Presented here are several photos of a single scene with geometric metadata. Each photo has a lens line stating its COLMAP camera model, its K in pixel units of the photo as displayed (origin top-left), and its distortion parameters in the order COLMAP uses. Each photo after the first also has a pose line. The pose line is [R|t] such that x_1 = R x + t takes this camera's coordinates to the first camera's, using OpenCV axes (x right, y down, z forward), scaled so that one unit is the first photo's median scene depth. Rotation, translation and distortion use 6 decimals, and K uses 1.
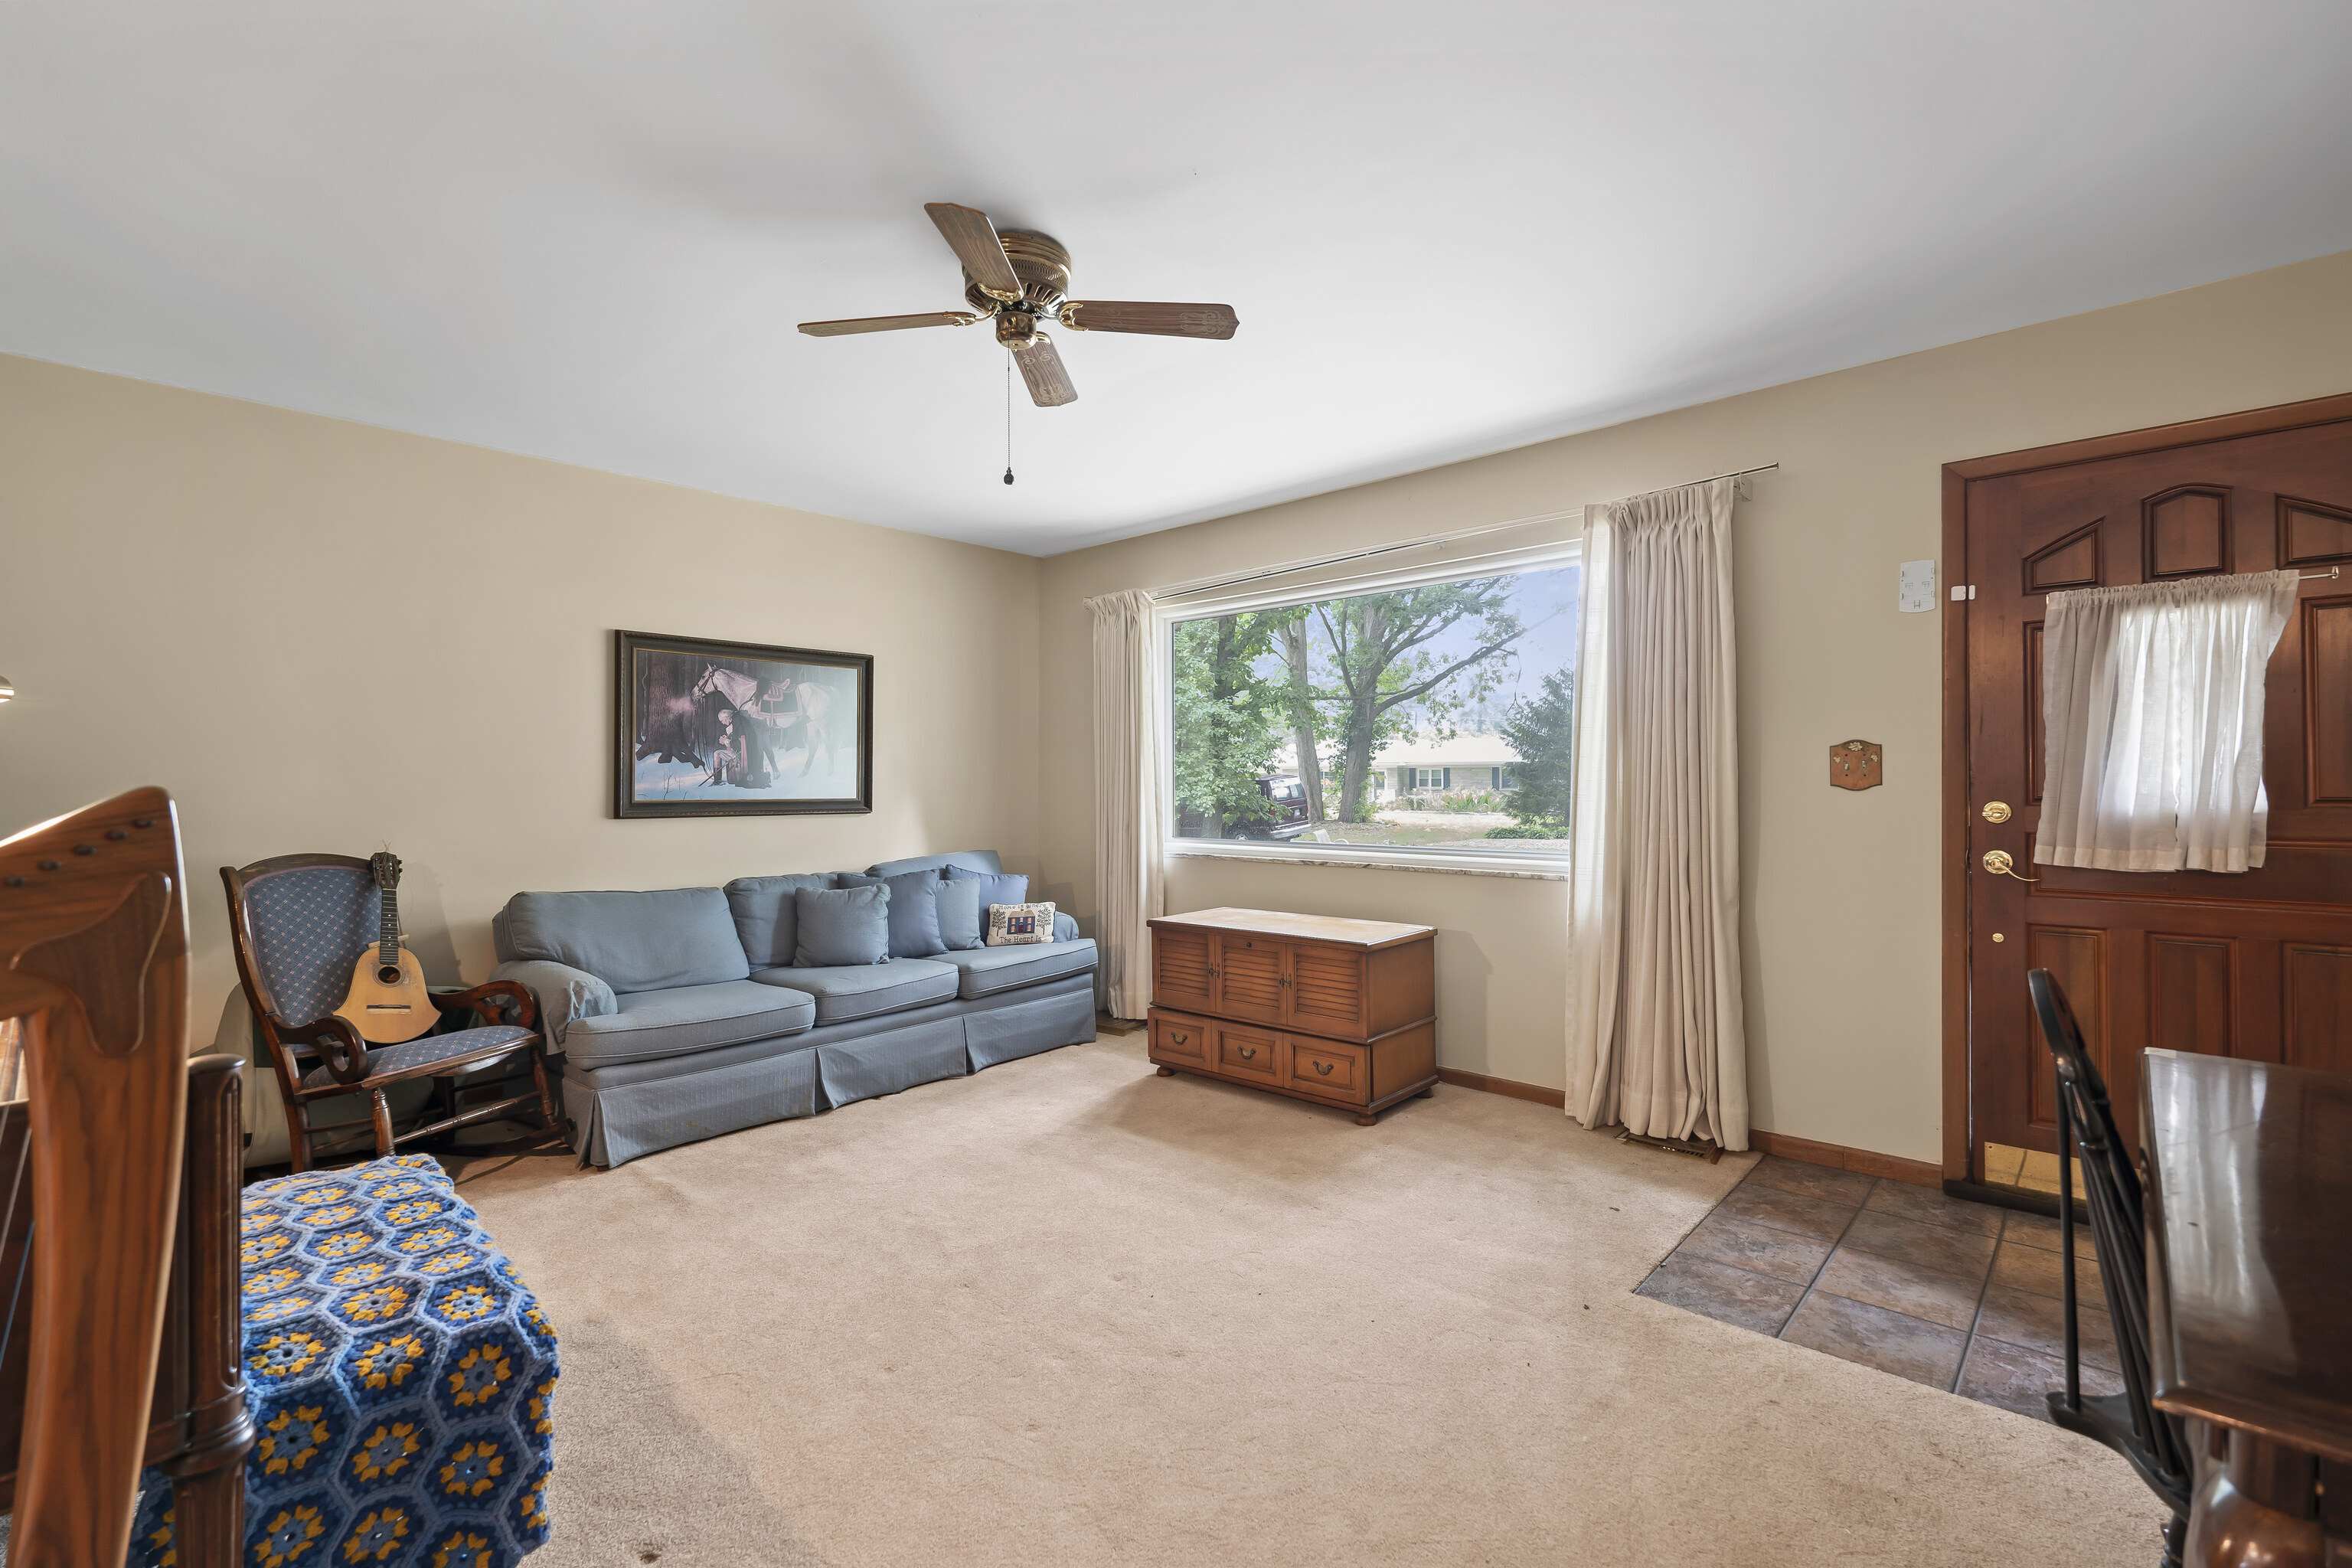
lens RADIAL K [[1052.8, 0, 1204.8], [0, 1052.8, 778.5], [0, 0, 1]] dist [-0.006796, 0.001117]
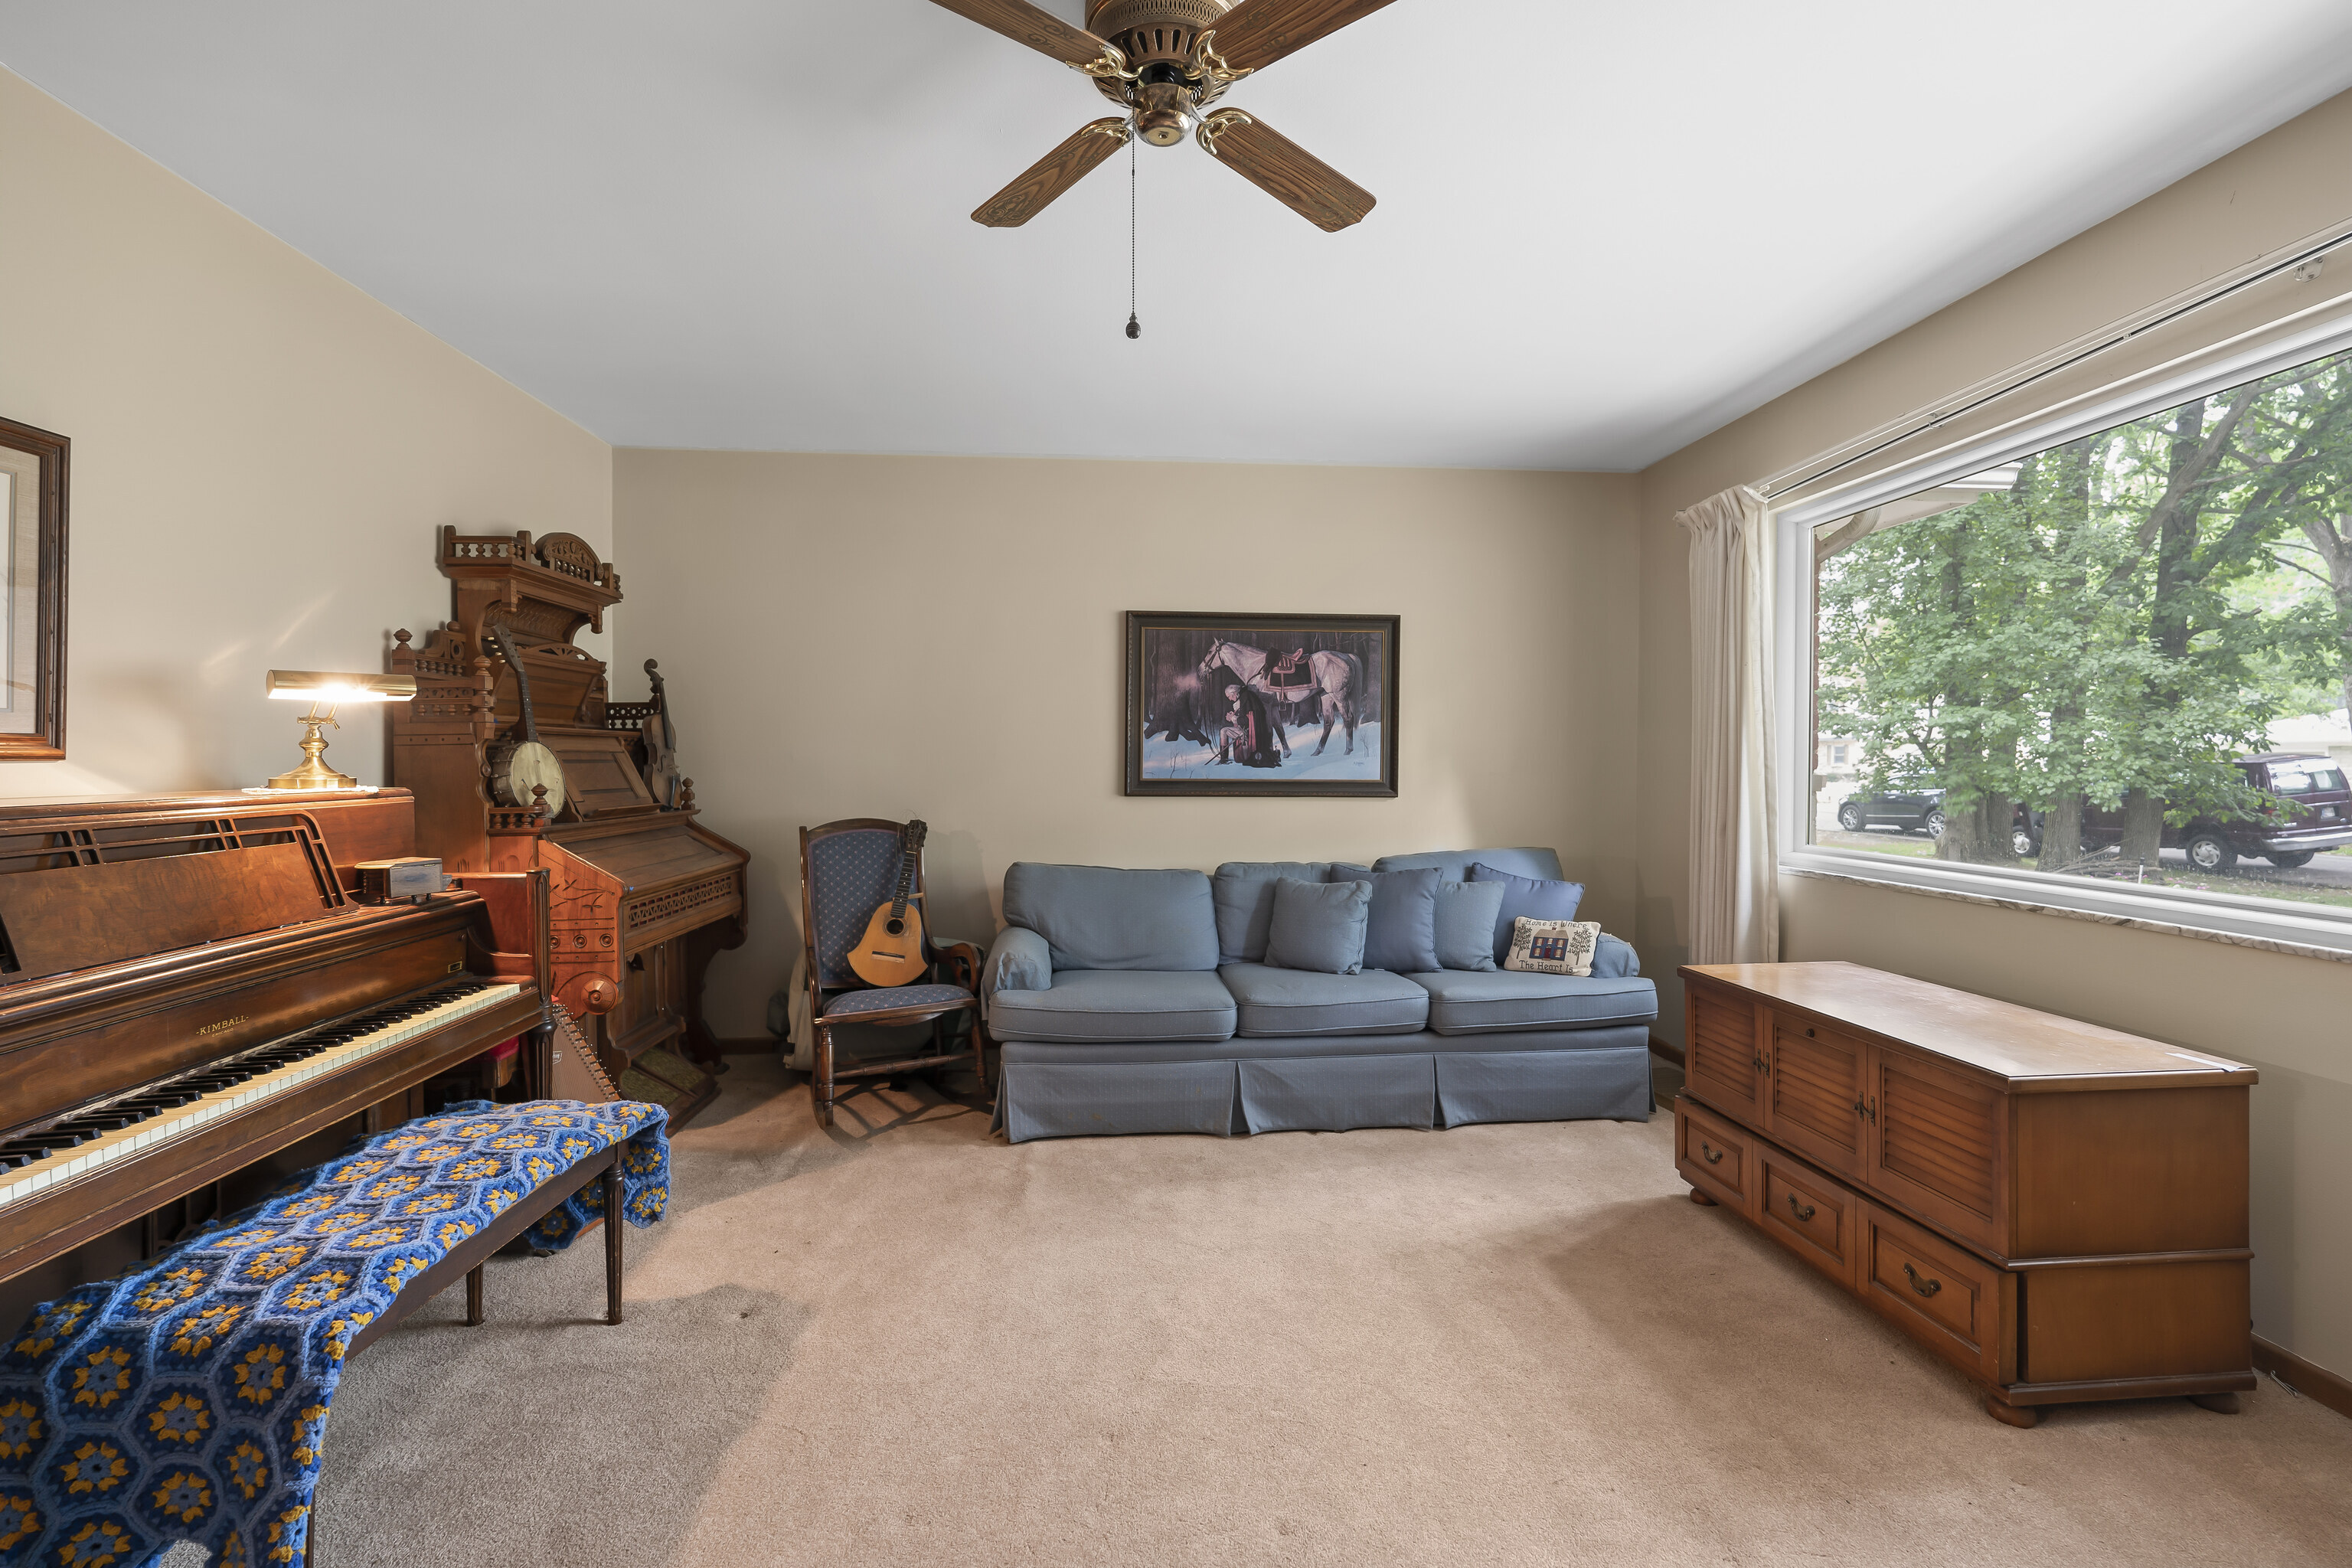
lens RADIAL K [[1052.8, 0, 1178.7], [0, 1052.8, 771.5], [0, 0, 1]] dist [-0.006796, 0.001117]
pose [[0.716508, 0.011526, -0.697484, 0.205100], [-0.002669, 0.999901, 0.013781, 0.000186], [0.697574, -0.008013, 0.716468, 0.322114]]
